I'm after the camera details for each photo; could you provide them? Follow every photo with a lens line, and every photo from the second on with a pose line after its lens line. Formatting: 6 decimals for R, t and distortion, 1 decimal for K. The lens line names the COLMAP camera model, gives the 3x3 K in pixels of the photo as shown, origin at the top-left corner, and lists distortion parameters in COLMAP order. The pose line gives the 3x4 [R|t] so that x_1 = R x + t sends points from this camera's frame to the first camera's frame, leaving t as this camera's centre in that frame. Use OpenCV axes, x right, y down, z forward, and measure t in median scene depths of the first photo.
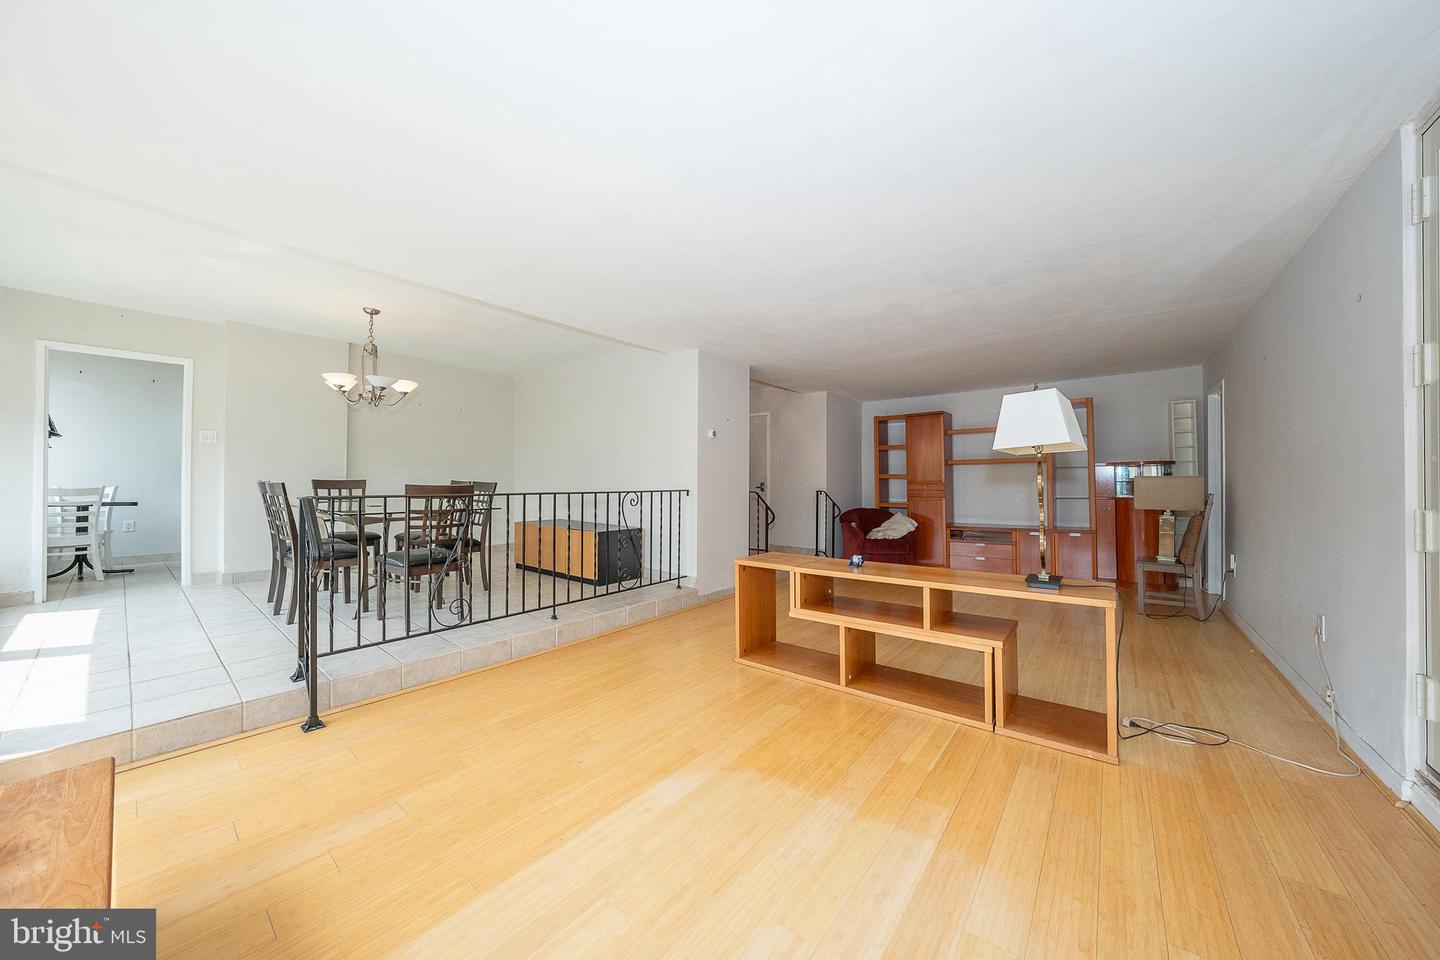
lens RADIAL K [[498.6, 0, 728.4], [0, 498.6, 481.5], [0, 0, 1]] dist [-0.017862, 0.002529]
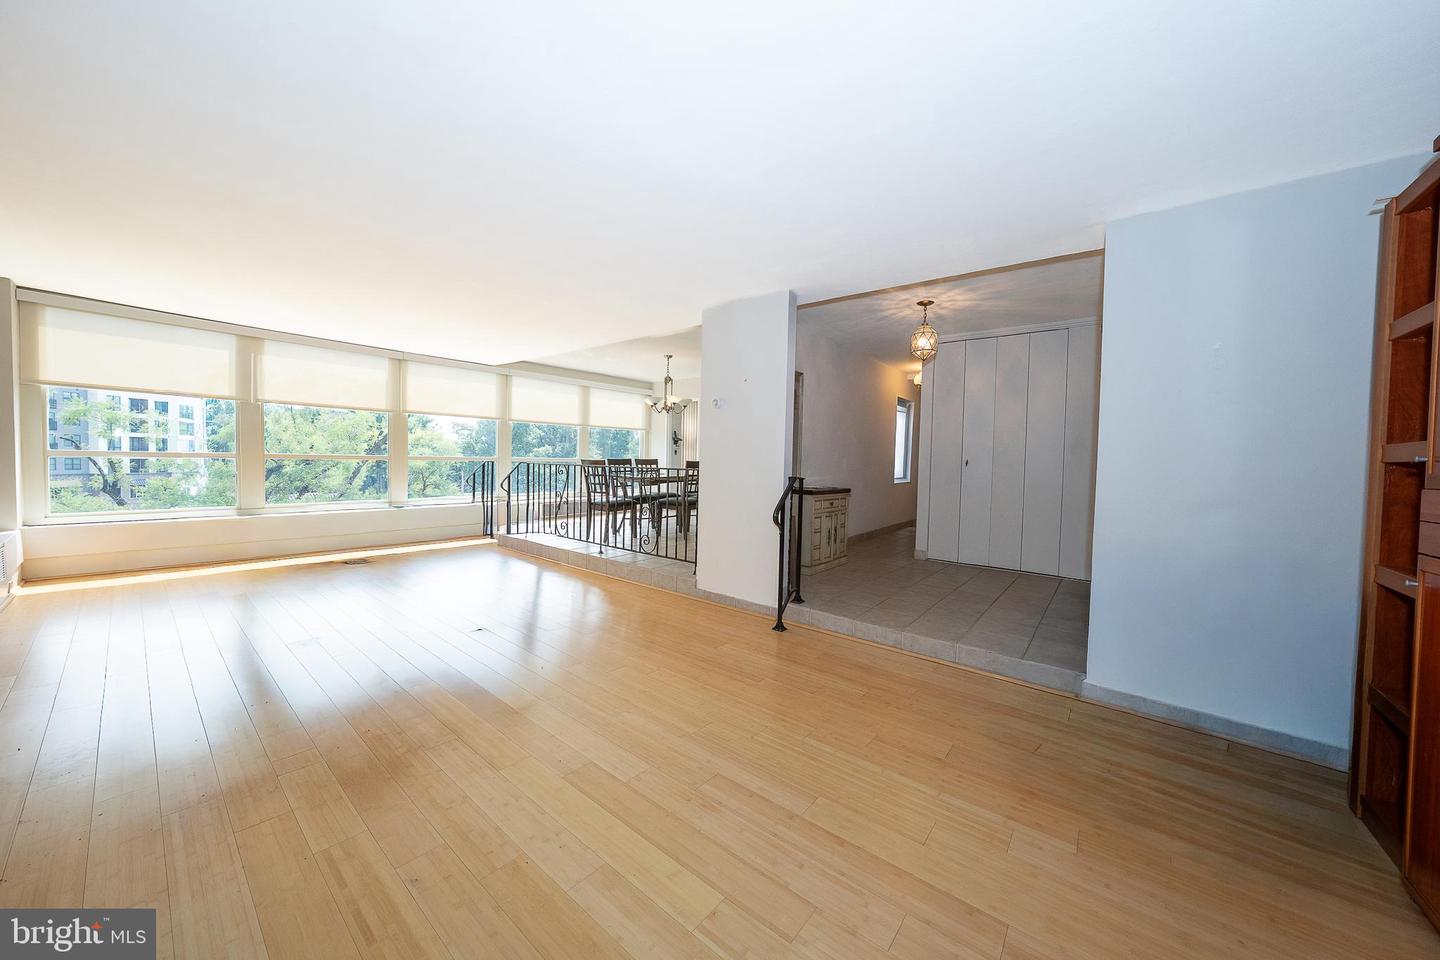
lens RADIAL K [[498.6, 0, 717.3], [0, 498.6, 477.2], [0, 0, 1]] dist [-0.017862, 0.002529]
pose [[-0.033114, 0.033169, -0.998901, 0.550721], [-0.023378, 0.999150, 0.033952, -0.000544], [0.999178, 0.024477, -0.032310, 0.705008]]
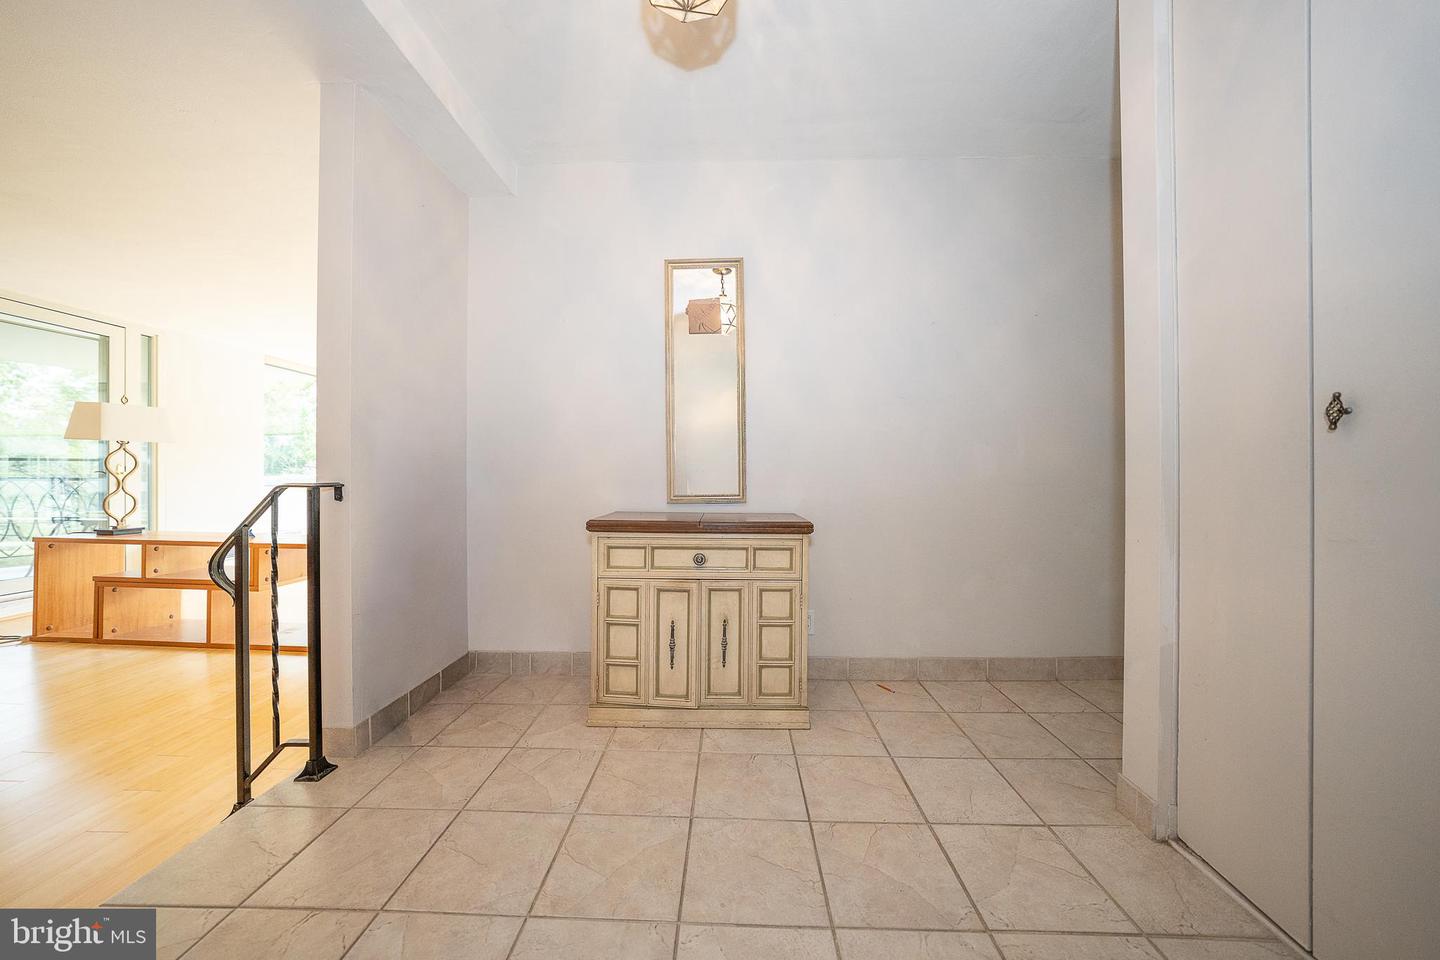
lens RADIAL K [[498.6, 0, 722.6], [0, 498.6, 477.7], [0, 0, 1]] dist [-0.017862, 0.002529]
pose [[-0.814104, -0.003597, -0.580707, 0.012258], [-0.005170, 0.999986, 0.001054, 0.012295], [0.580695, 0.003860, -0.814112, 1.057877]]
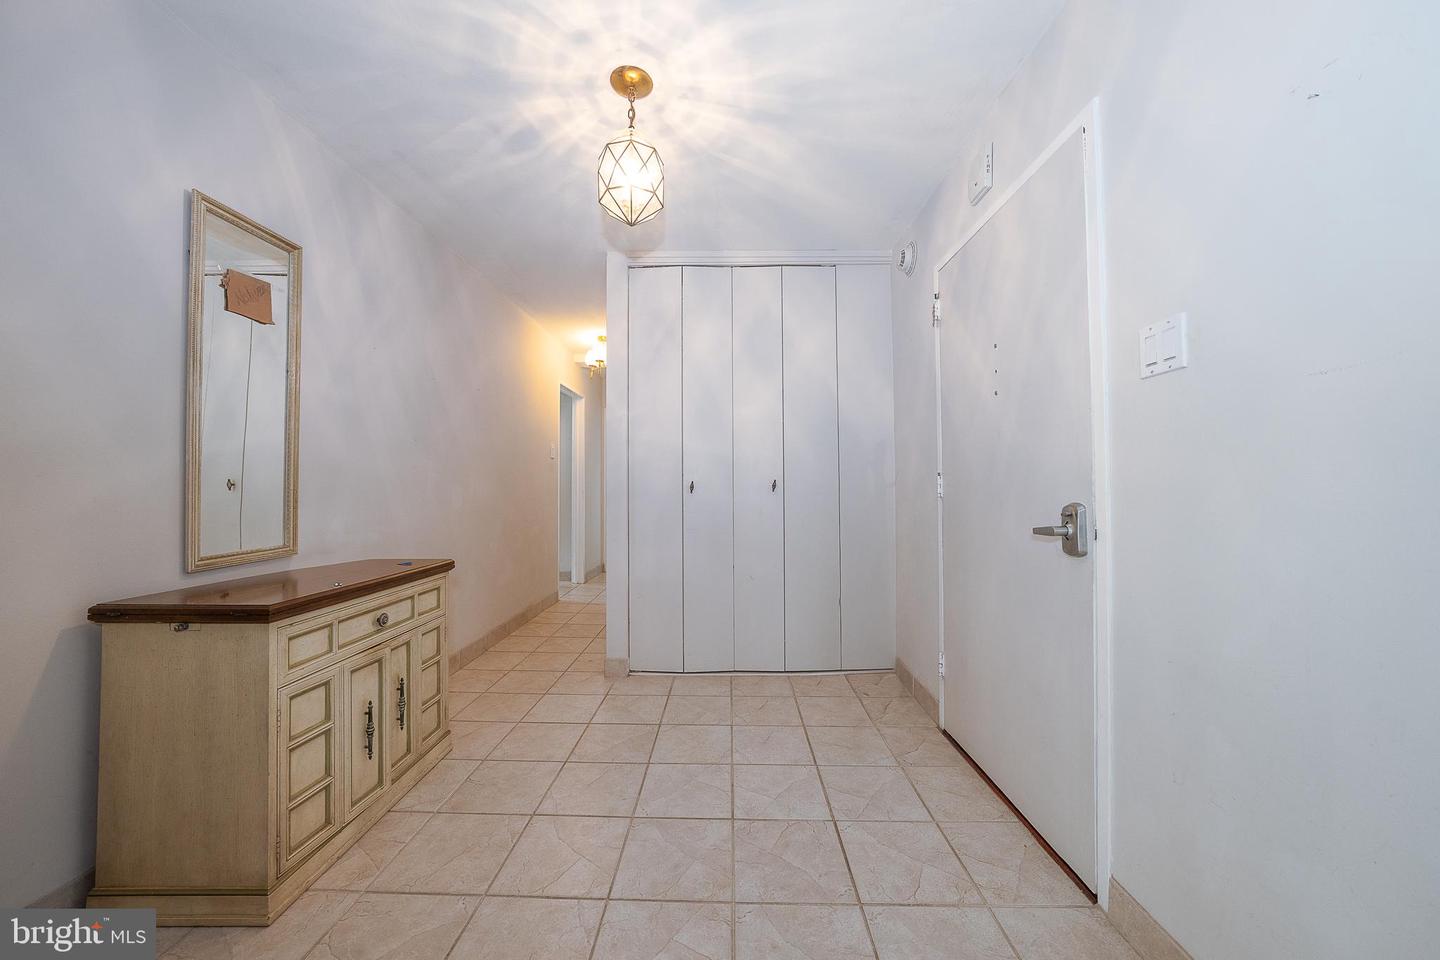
lens RADIAL K [[498.6, 0, 720.6], [0, 498.6, 480.3], [0, 0, 1]] dist [-0.017862, 0.002529]
pose [[0.591180, -0.016104, -0.806379, 0.144822], [0.001463, 0.999820, -0.018895, -0.004221], [0.806539, 0.009990, 0.591097, 0.830089]]
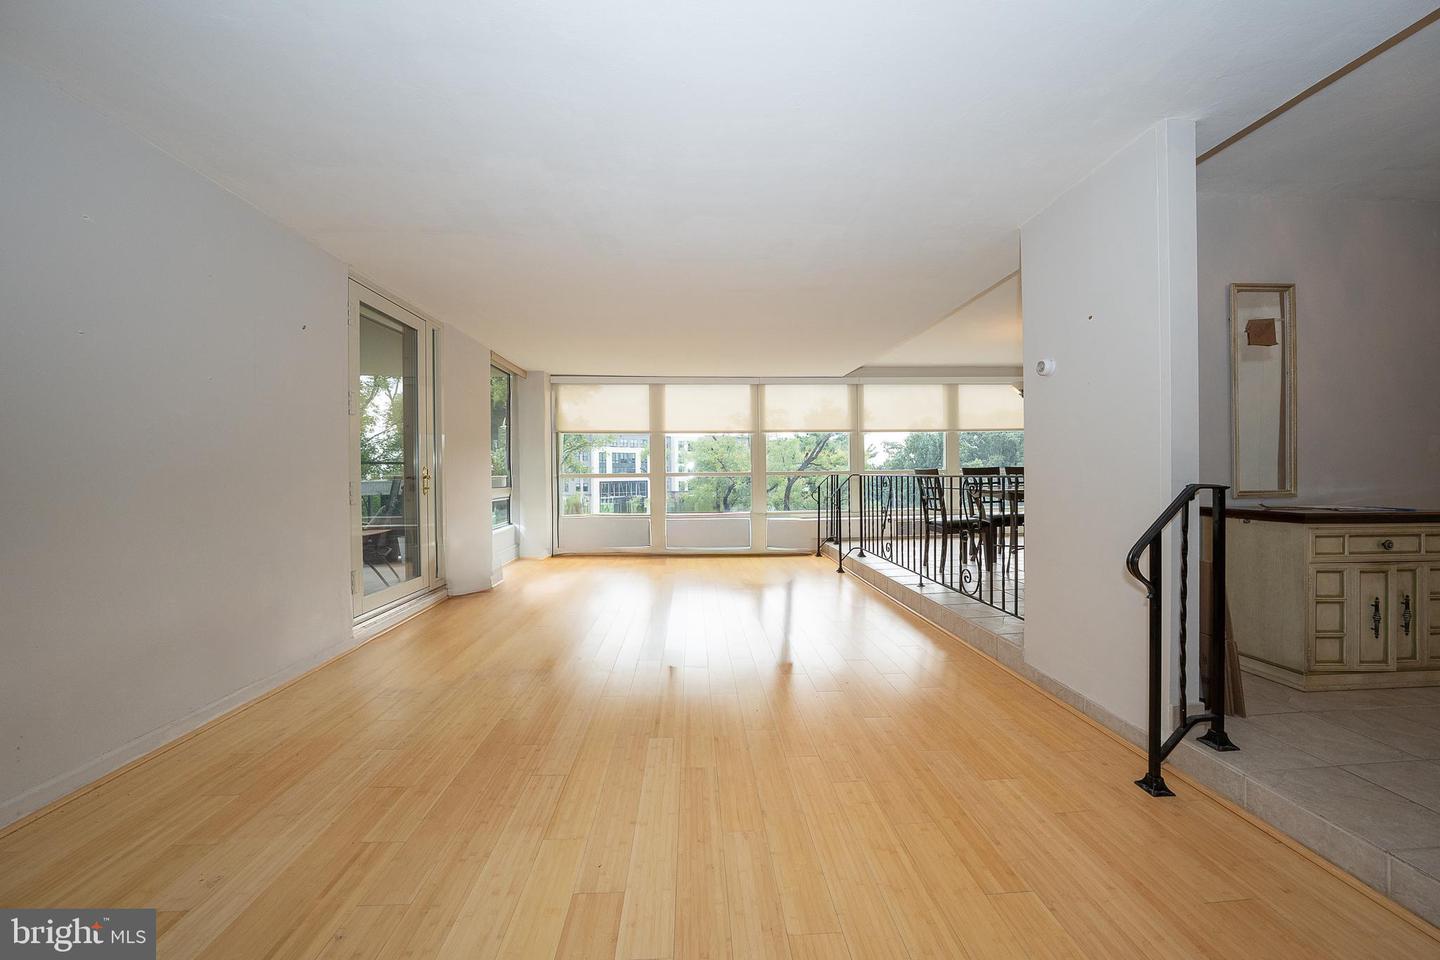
lens RADIAL K [[498.6, 0, 716.6], [0, 498.6, 476.4], [0, 0, 1]] dist [-0.017862, 0.002529]
pose [[-0.759201, 0.010831, -0.650766, 0.380514], [0.009841, 0.999938, 0.005163, 0.007250], [0.650782, -0.002484, -0.759261, 0.798114]]
